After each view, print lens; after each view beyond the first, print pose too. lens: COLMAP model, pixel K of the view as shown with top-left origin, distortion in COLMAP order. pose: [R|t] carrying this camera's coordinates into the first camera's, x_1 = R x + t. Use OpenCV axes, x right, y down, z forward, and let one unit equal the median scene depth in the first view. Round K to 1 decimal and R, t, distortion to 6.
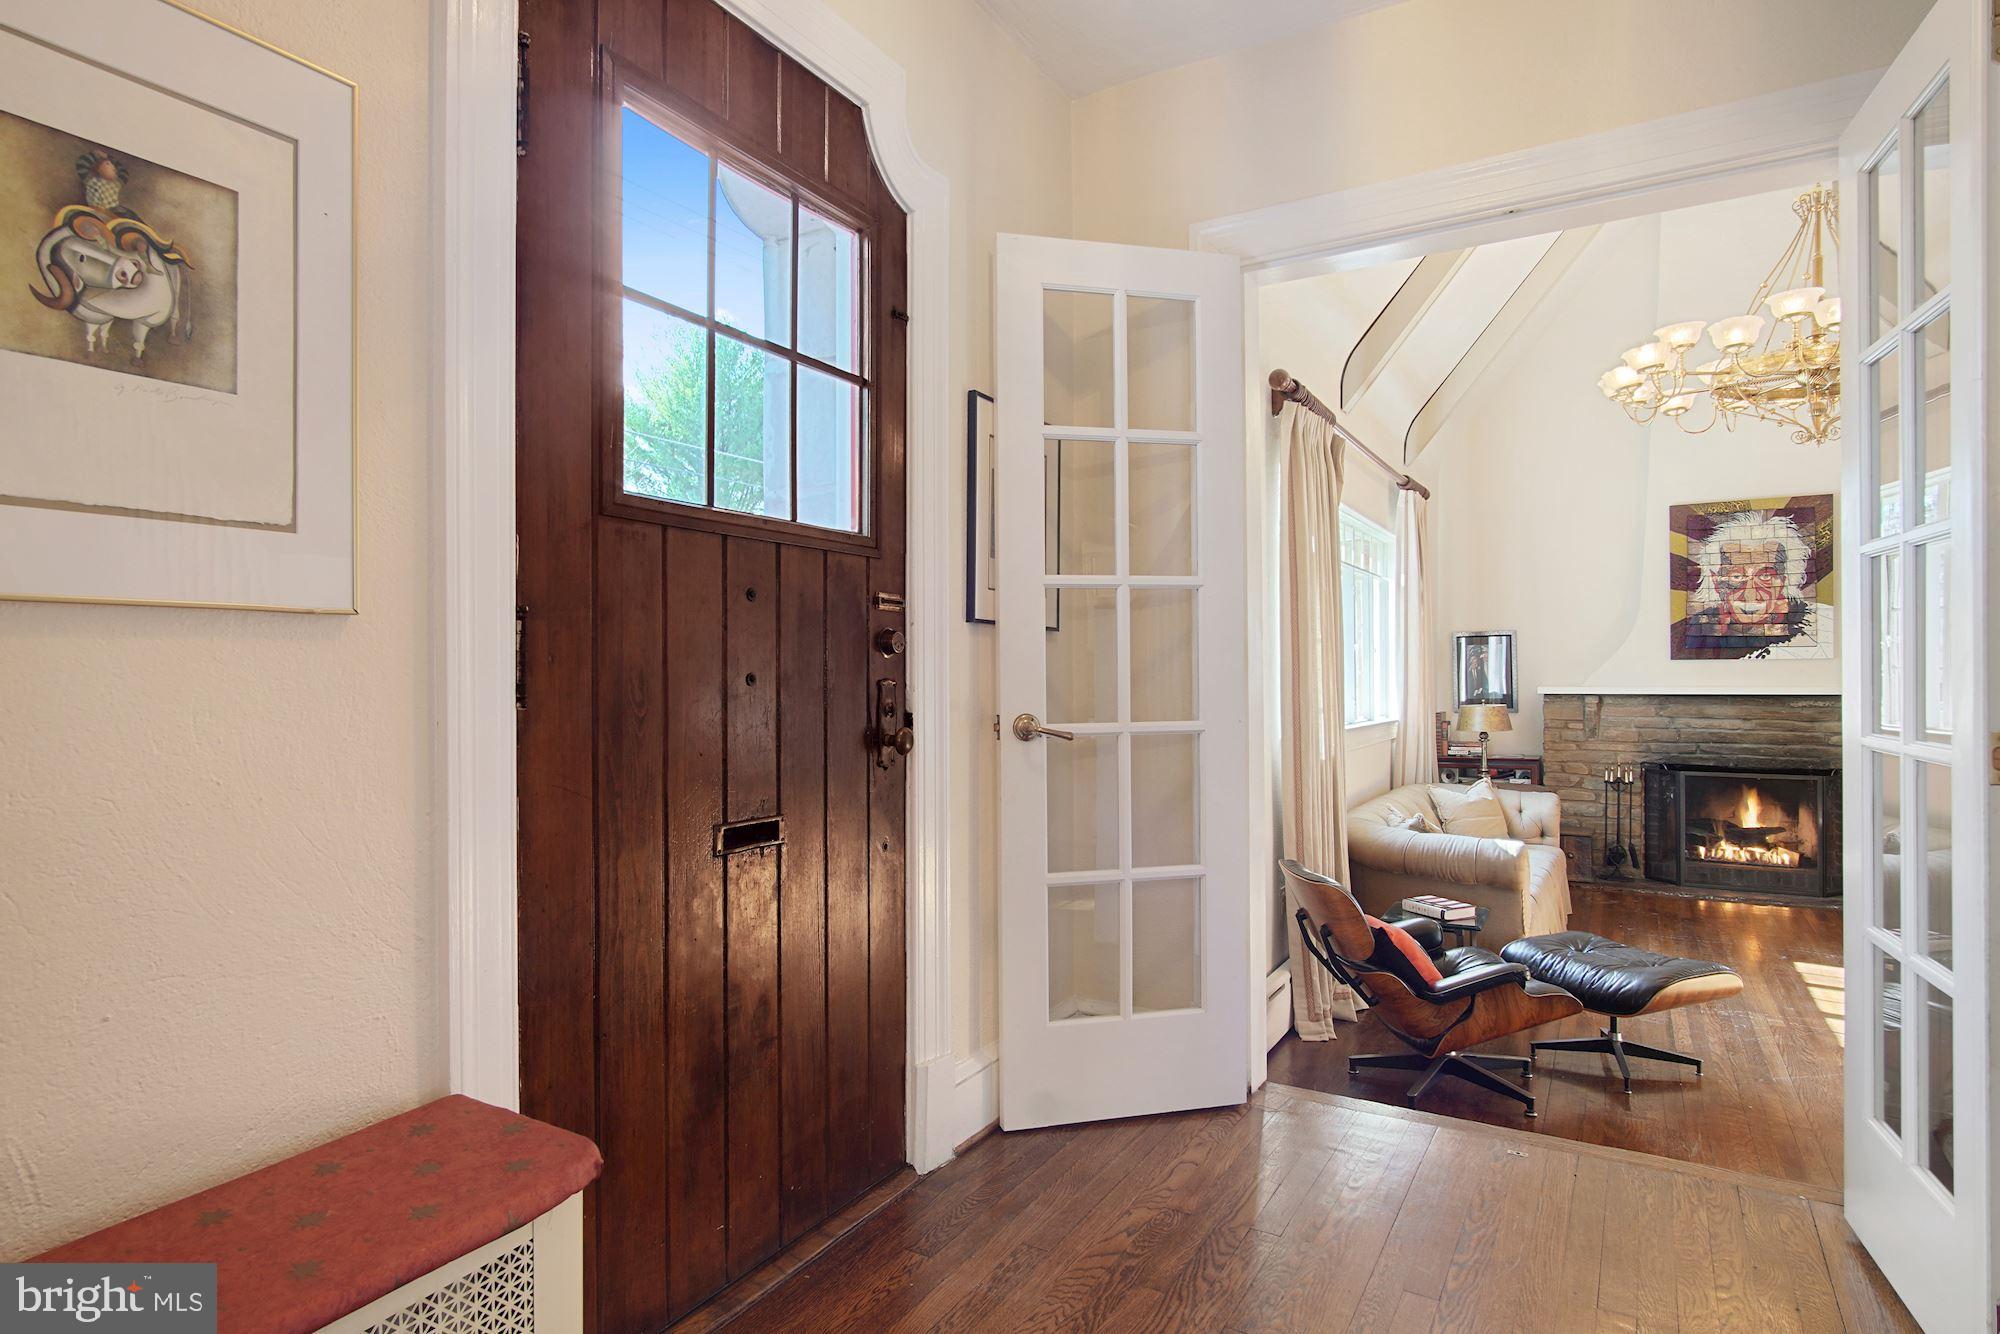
lens RADIAL K [[1062.9, 0, 1000.0], [0, 1062.9, 667.0], [0, 0, 1]] dist [0.001806, -0.017339]
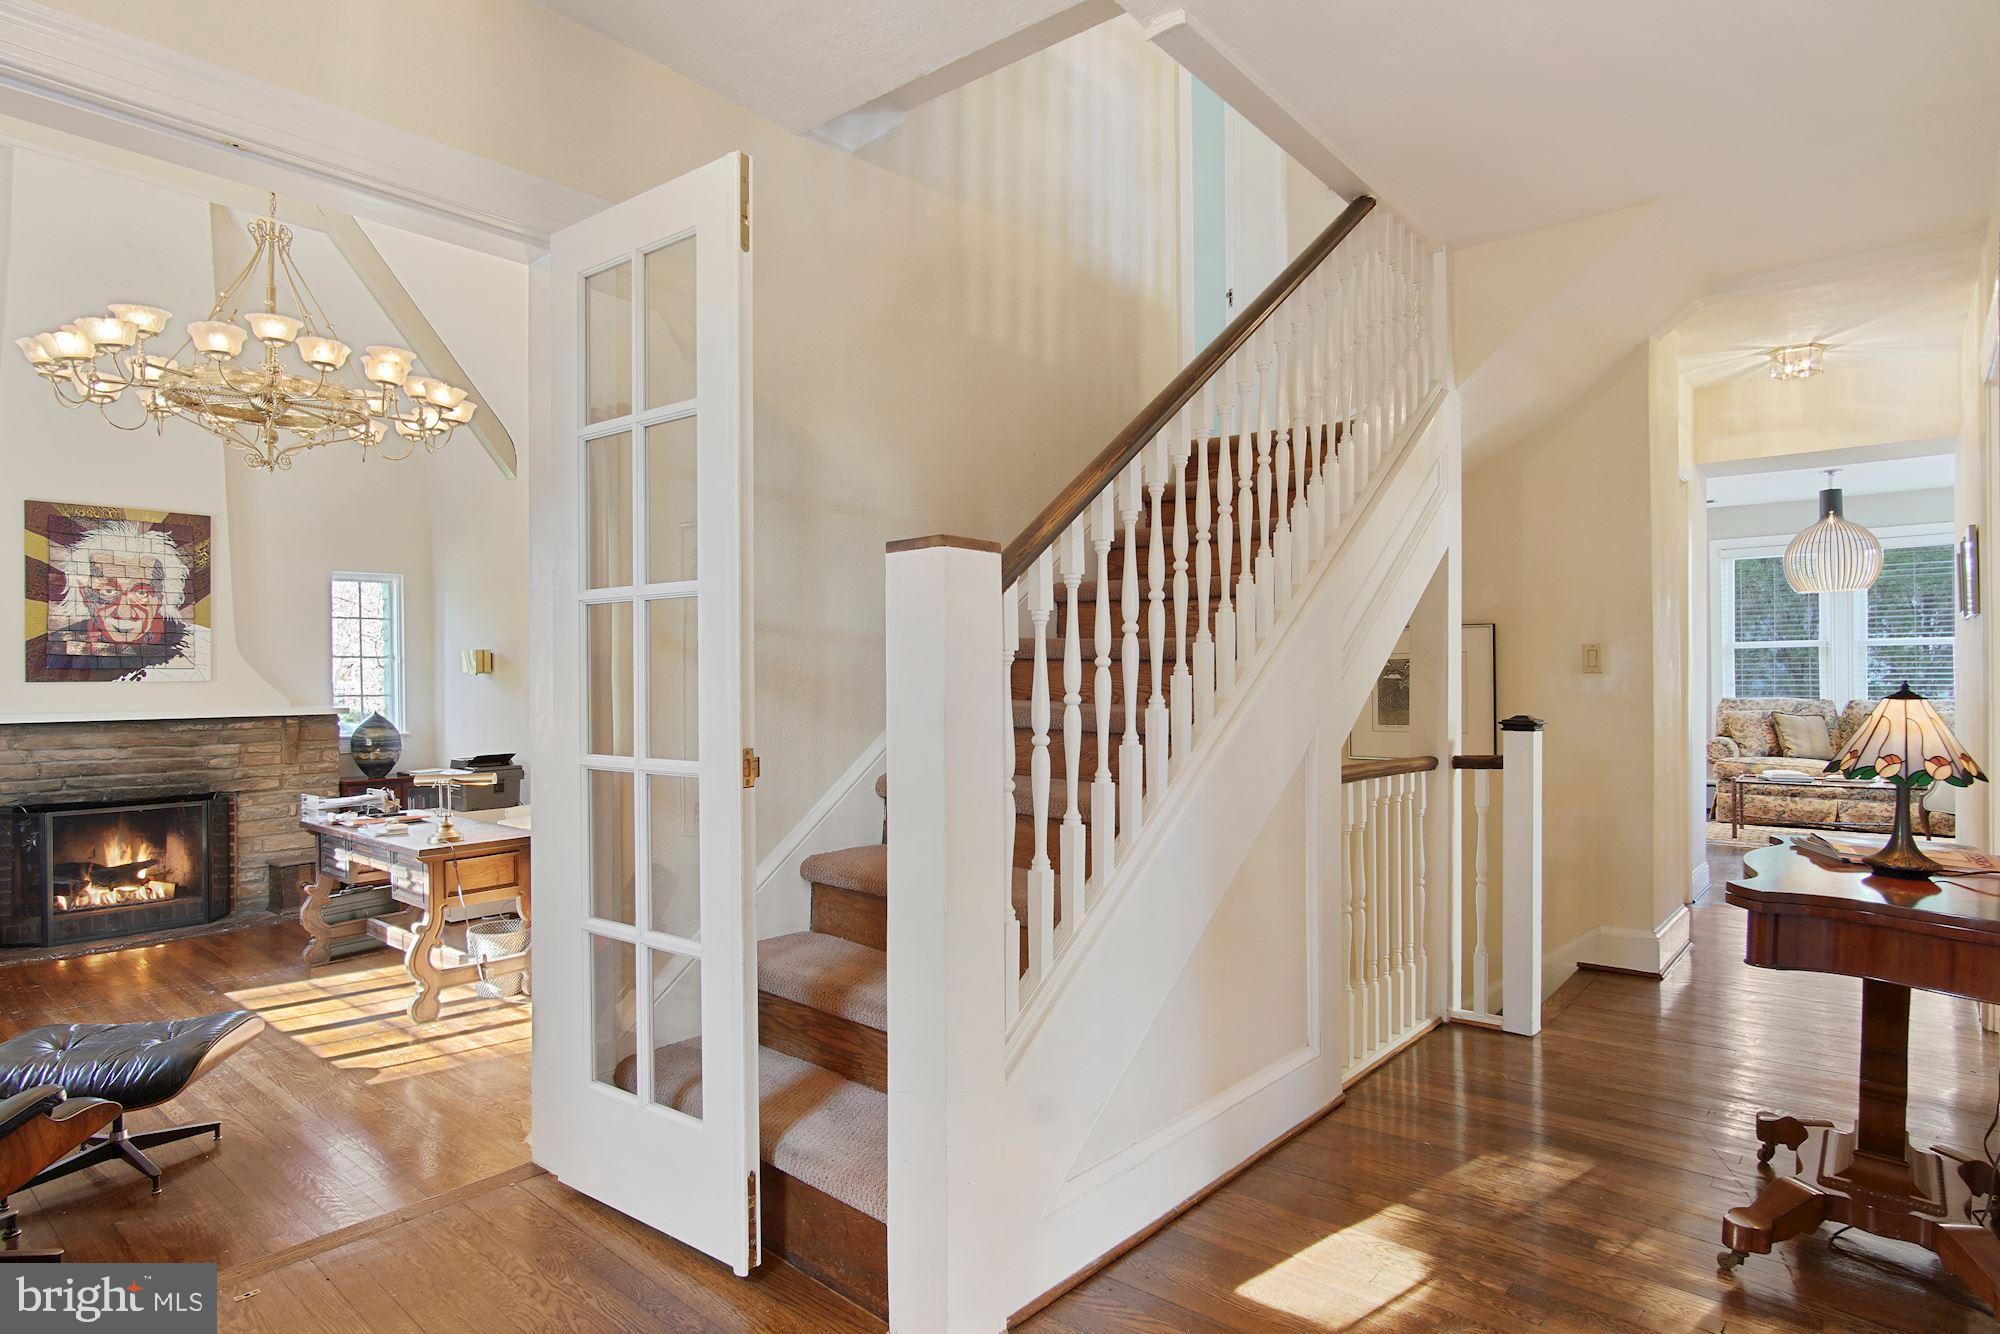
lens RADIAL K [[1062.9, 0, 1000.0], [0, 1062.9, 667.0], [0, 0, 1]] dist [0.001806, -0.017339]
pose [[0.138869, 0.014292, 0.990208, -0.093945], [0.002093, 0.999889, -0.014725, -0.005117], [-0.990309, 0.004118, 0.138824, 0.121776]]
